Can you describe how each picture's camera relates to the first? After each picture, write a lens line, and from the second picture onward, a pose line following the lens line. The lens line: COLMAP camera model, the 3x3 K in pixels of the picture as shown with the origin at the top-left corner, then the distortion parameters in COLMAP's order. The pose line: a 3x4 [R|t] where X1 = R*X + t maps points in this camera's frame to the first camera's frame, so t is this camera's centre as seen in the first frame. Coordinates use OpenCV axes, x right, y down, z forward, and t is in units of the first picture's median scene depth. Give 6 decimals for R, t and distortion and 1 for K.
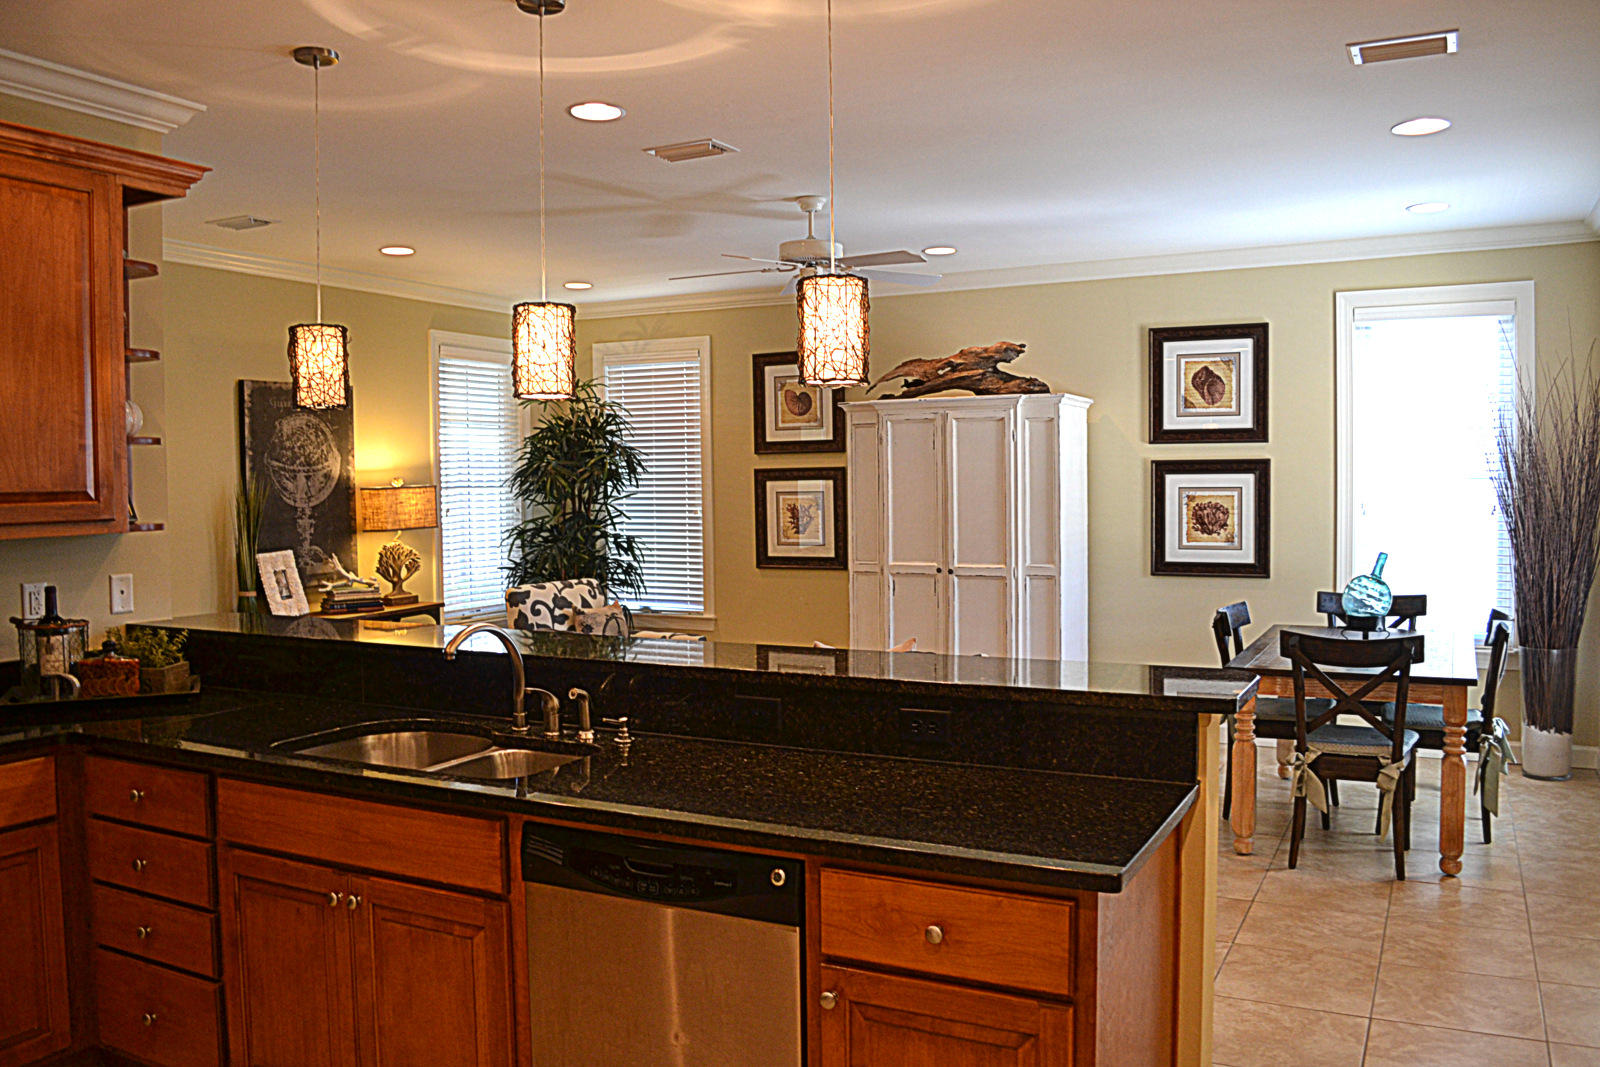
lens RADIAL K [[1278.3, 0, 797.9], [0, 1278.3, 536.6], [0, 0, 1]] dist [-0.075830, 0.014766]
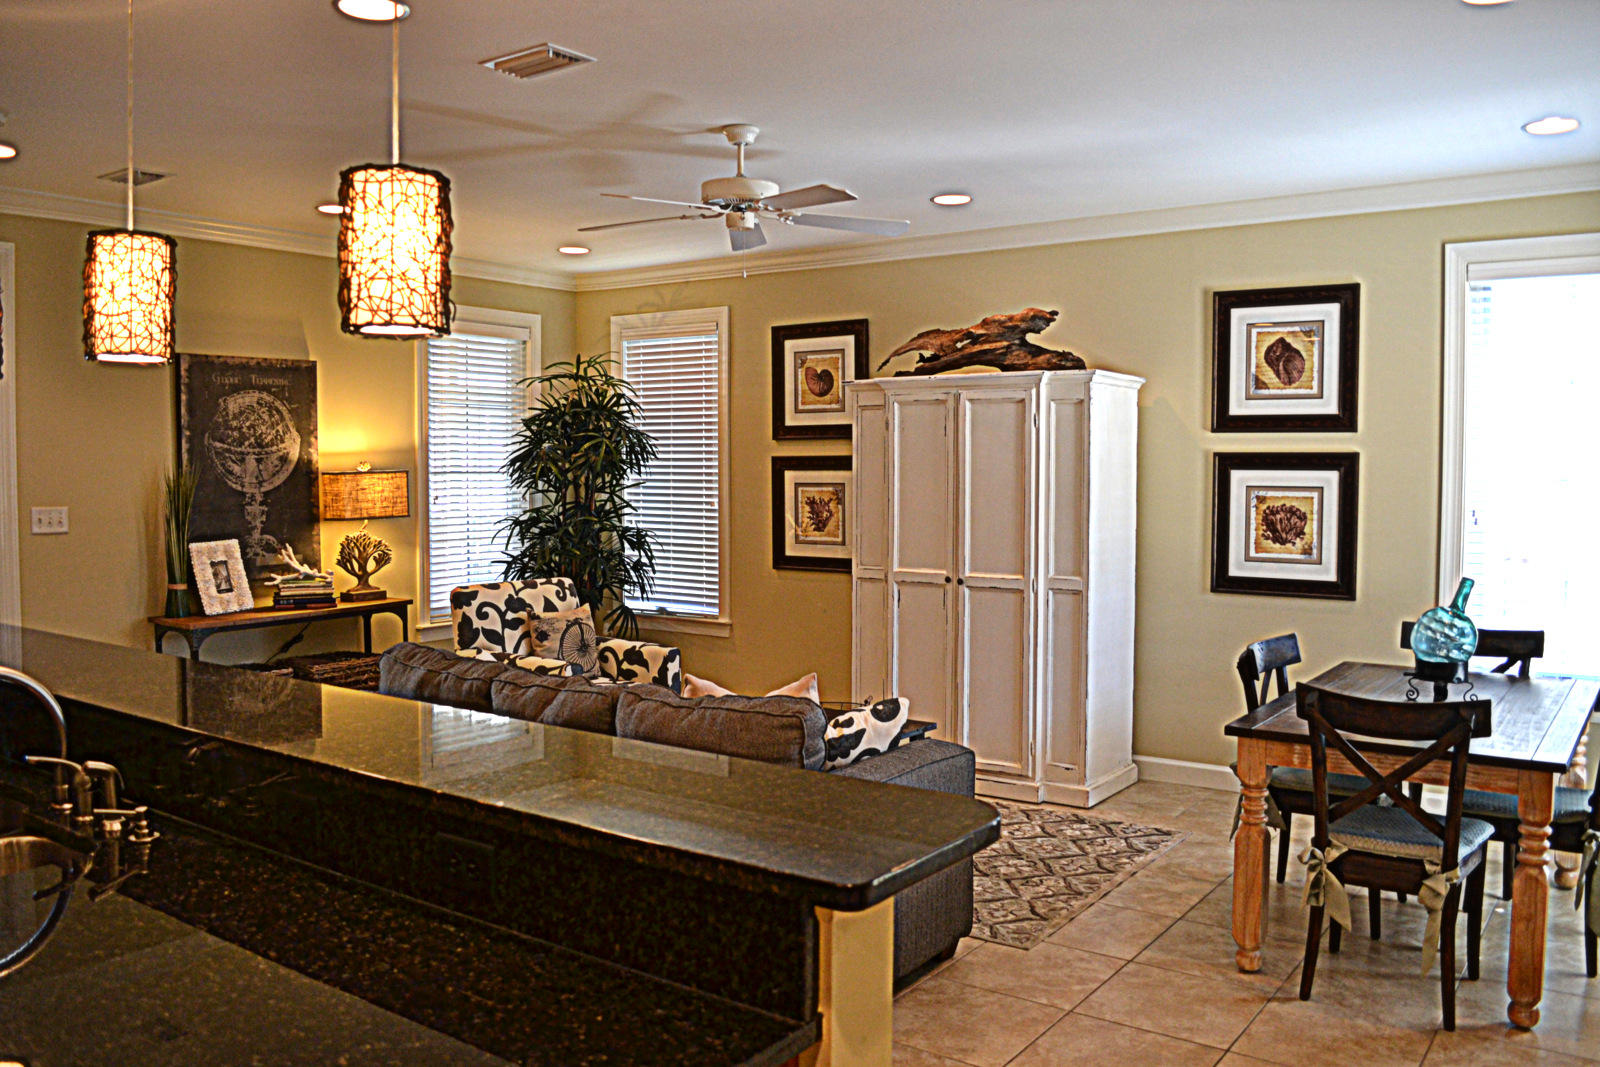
lens RADIAL K [[1278.3, 0, 800.7], [0, 1278.3, 536.7], [0, 0, 1]] dist [-0.075830, 0.014766]
pose [[0.989563, 0.021274, -0.142521, 0.134808], [-0.019739, 0.999731, 0.012172, -0.010376], [0.142741, -0.009231, 0.989717, 0.151922]]
